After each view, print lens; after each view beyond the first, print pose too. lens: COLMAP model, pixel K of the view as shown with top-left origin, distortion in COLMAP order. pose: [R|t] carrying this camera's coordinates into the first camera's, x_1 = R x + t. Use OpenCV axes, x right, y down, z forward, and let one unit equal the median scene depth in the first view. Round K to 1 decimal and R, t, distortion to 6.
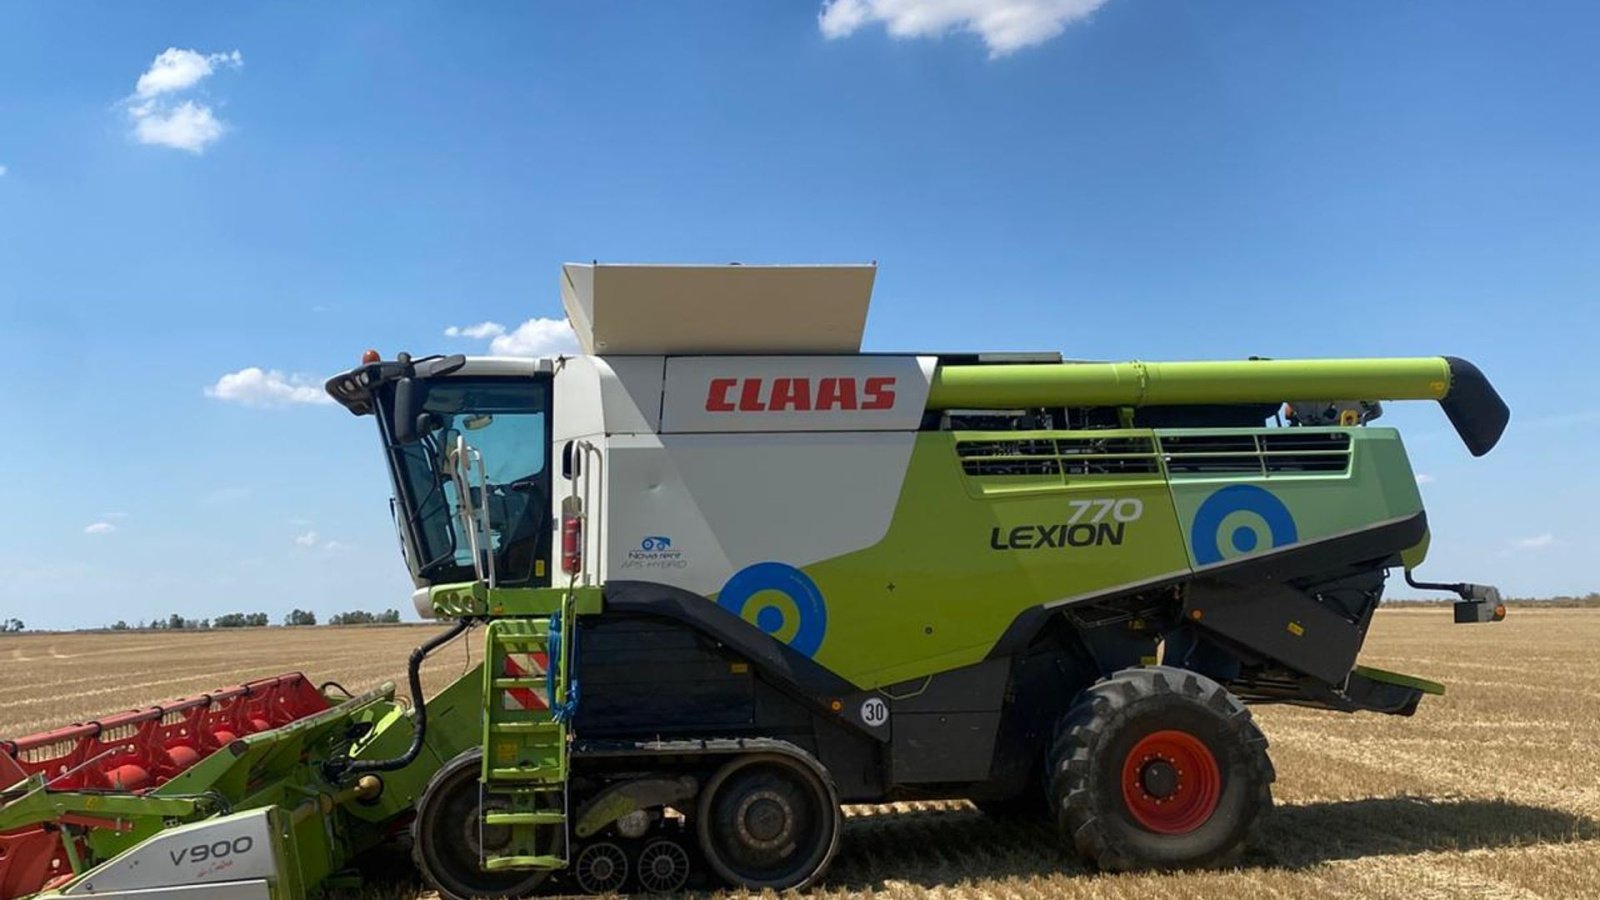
lens RADIAL K [[1659.1, 0, 837.6], [0, 1659.1, 433.3], [0, 0, 1]] dist [0.071322, -0.004826]
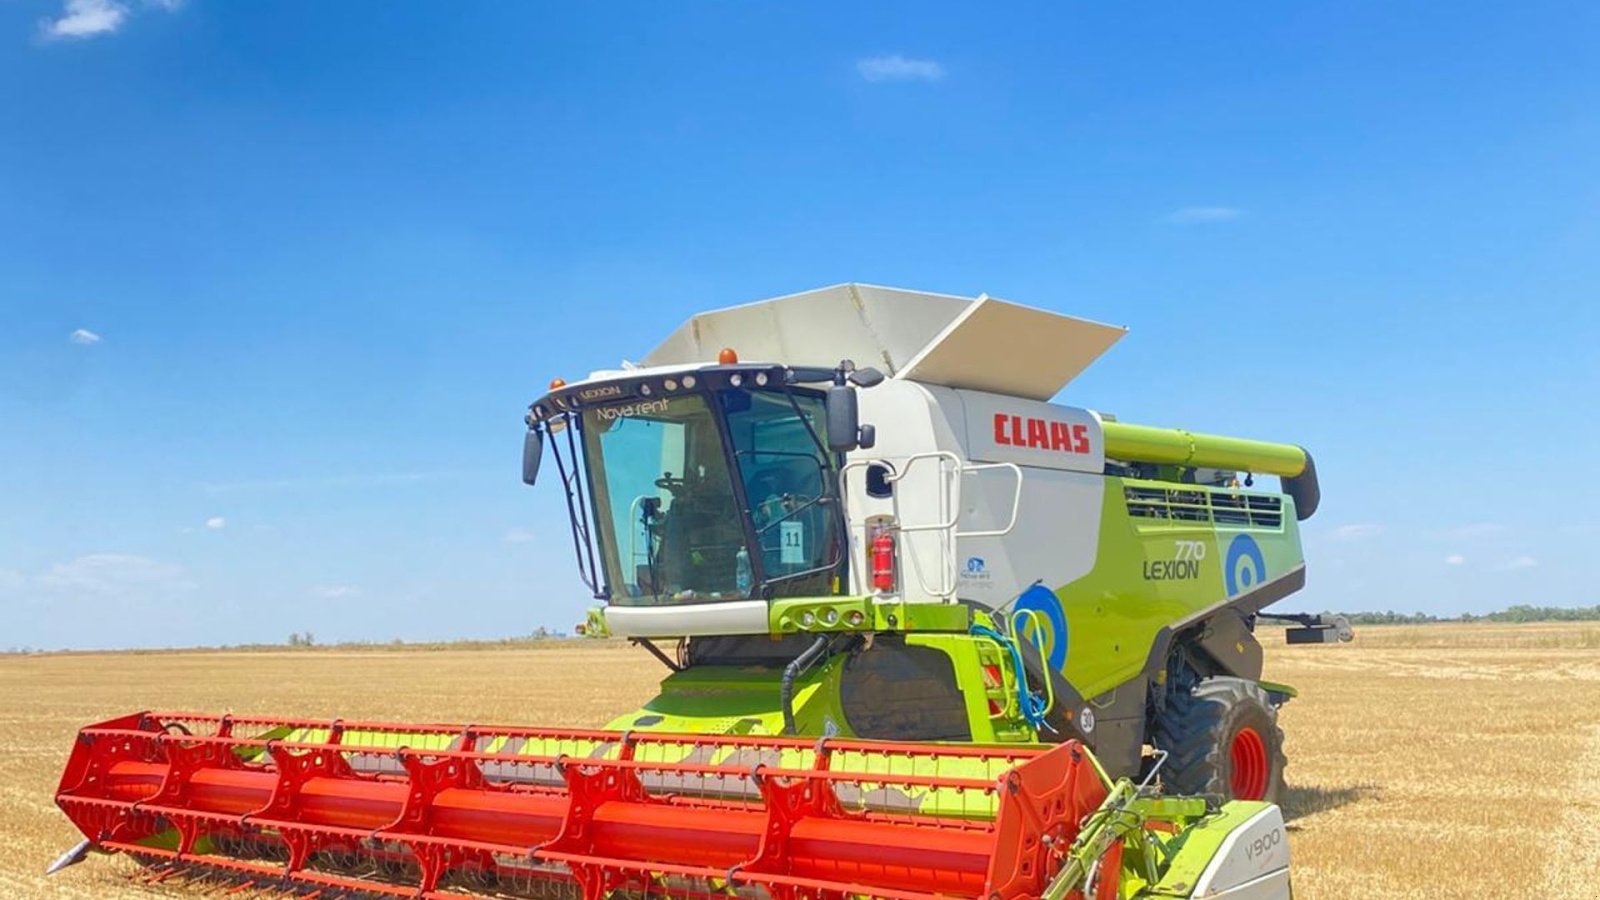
lens RADIAL K [[1631.3, 0, 866.0], [0, 1631.3, 450.4], [0, 0, 1]] dist [0.025574, -0.014066]
pose [[0.758925, 0.079946, 0.646252, -0.811095], [-0.067141, 0.996753, -0.044458, 0.043321], [-0.647707, -0.009649, 0.761828, 0.245814]]
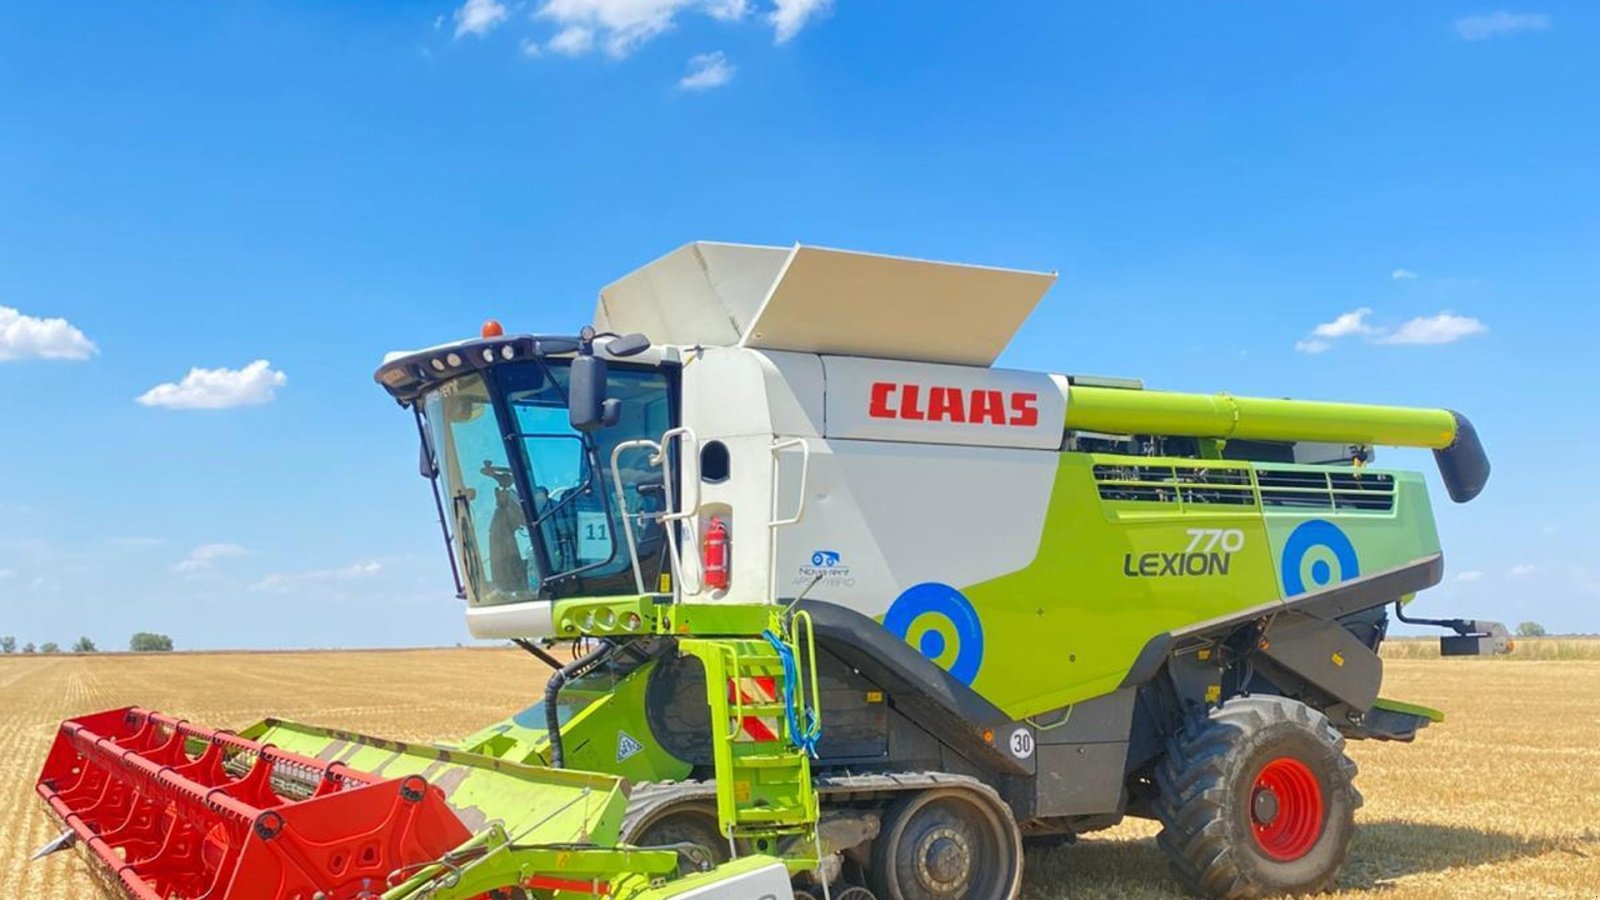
lens RADIAL K [[1631.3, 0, 866.0], [0, 1631.3, 450.4], [0, 0, 1]] dist [0.025574, -0.014066]
pose [[0.935093, 0.054174, 0.350237, -0.389860], [-0.048632, 0.998514, -0.024606, 0.027231], [-0.351049, 0.005976, 0.936338, 0.152561]]
